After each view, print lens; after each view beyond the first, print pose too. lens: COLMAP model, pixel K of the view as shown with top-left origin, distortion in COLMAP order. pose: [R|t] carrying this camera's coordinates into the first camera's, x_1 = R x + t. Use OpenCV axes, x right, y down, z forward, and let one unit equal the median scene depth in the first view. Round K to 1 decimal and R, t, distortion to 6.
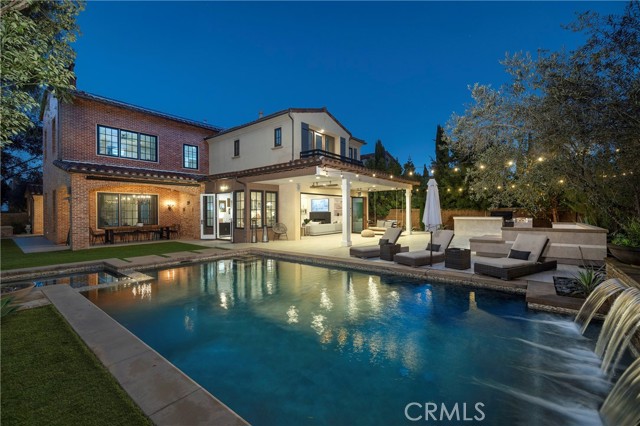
lens RADIAL K [[274.3, 0, 320.0], [0, 274.3, 212.3], [0, 0, 1]] dist [-0.000869, 0.000319]
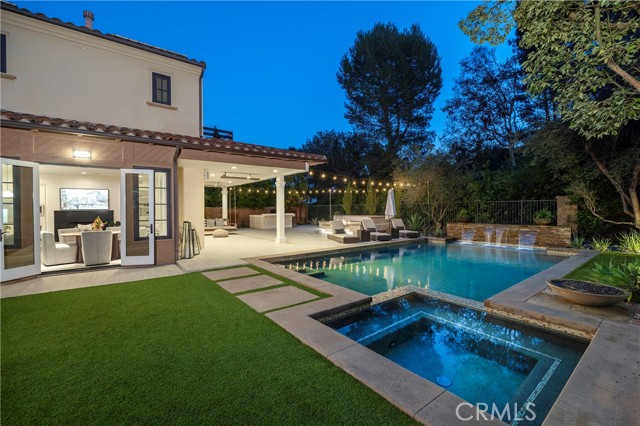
lens RADIAL K [[274.3, 0, 320.6], [0, 274.3, 211.6], [0, 0, 1]] dist [-0.000869, 0.000319]
pose [[0.237690, 0.001186, 0.971340, -0.707893], [0.006824, 0.999973, -0.002891, 0.010162], [-0.971317, 0.007315, 0.237675, 0.527975]]
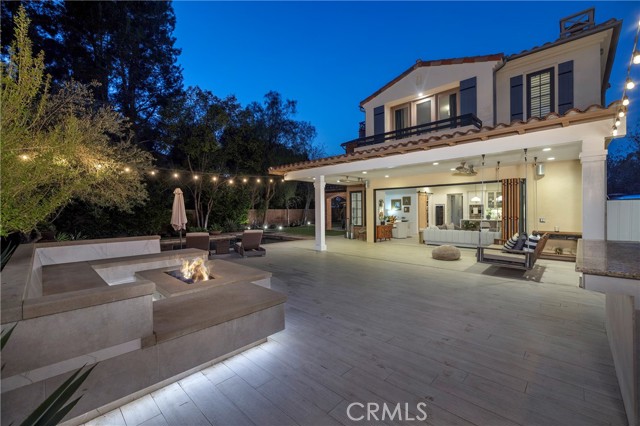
lens RADIAL K [[274.3, 0, 320.4], [0, 274.3, 212.4], [0, 0, 1]] dist [-0.000869, 0.000319]
pose [[-0.107447, 0.007429, -0.994183, 0.855086], [0.006927, 0.999953, 0.006724, -0.003344], [0.994187, -0.006165, -0.107494, 0.956103]]
